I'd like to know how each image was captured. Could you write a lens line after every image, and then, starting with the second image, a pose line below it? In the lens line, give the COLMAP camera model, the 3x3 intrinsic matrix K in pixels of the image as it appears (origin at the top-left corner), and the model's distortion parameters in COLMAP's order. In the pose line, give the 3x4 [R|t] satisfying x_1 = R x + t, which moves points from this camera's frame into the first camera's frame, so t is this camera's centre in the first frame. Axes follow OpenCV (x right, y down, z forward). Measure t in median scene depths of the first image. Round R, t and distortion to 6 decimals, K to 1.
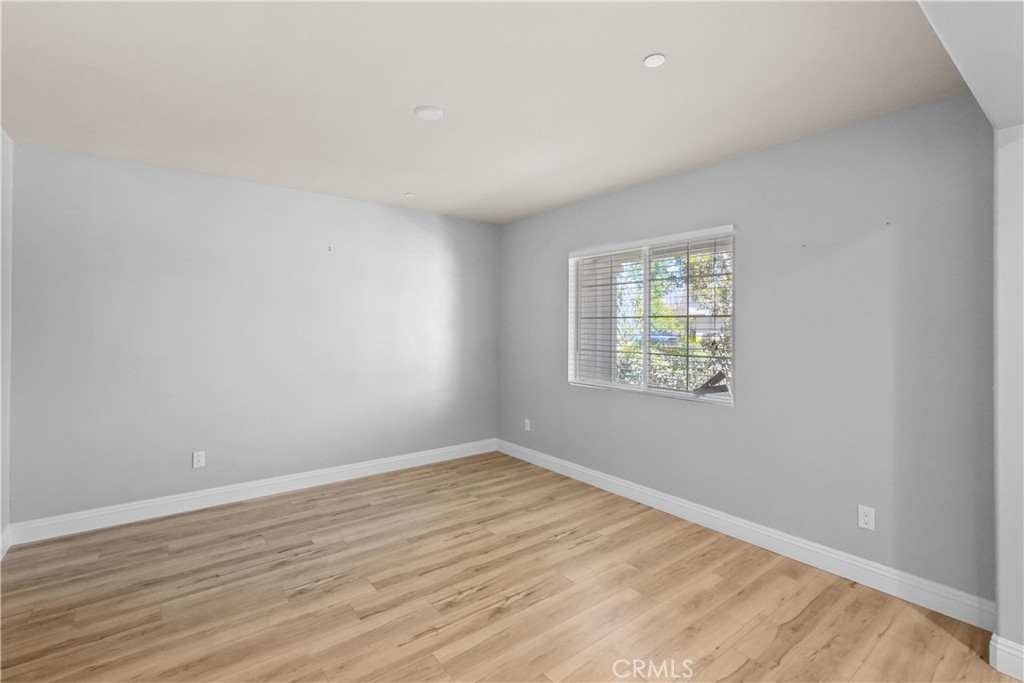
lens RADIAL K [[462.1, 0, 515.6], [0, 462.1, 332.5], [0, 0, 1]] dist [-0.001596, 0.001610]
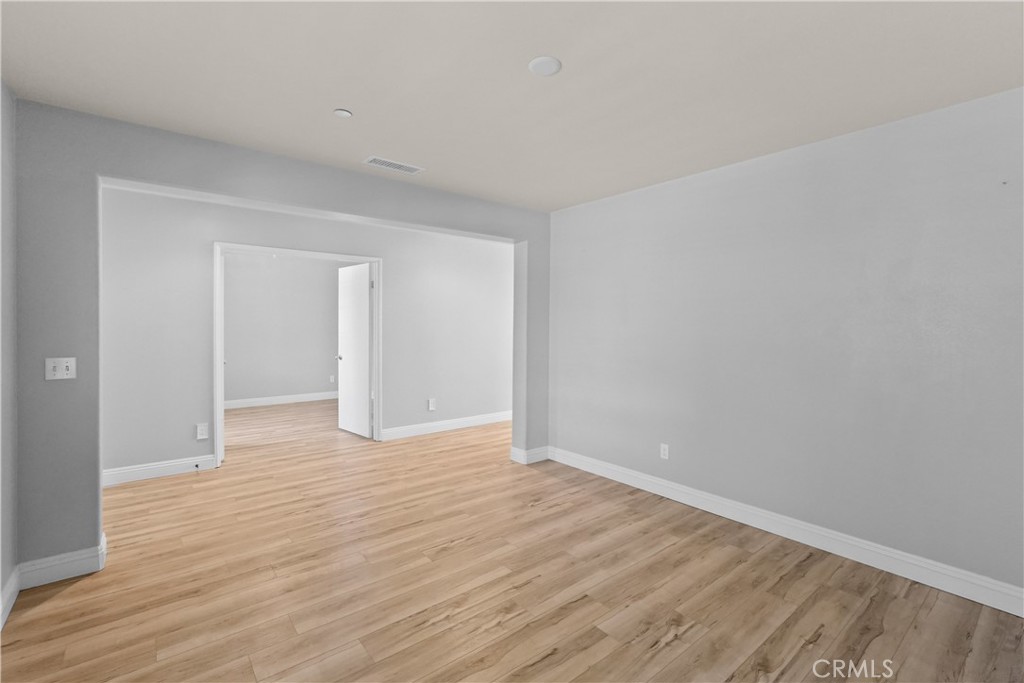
lens RADIAL K [[462.1, 0, 515.6], [0, 462.1, 332.5], [0, 0, 1]] dist [-0.001596, 0.001610]
pose [[-0.999761, -0.007576, -0.020487, -0.121437], [-0.008113, 0.999623, 0.026241, -0.018870], [0.020281, 0.026401, -0.999446, 1.767762]]
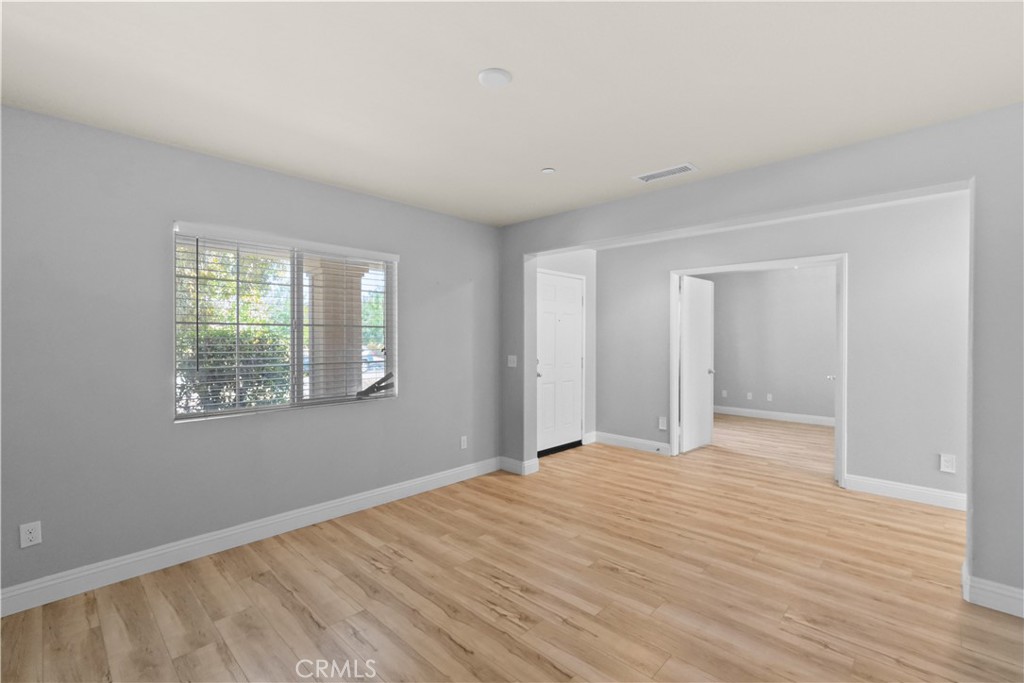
lens RADIAL K [[453.8, 0, 506.4], [0, 453.8, 342.9], [0, 0, 1]] dist [-0.000543, 0.000899]
pose [[-0.140260, -0.014601, 0.990007, -0.979067], [0.008374, 0.999838, 0.015932, -0.012134], [-0.990079, 0.010525, -0.140115, 1.054989]]
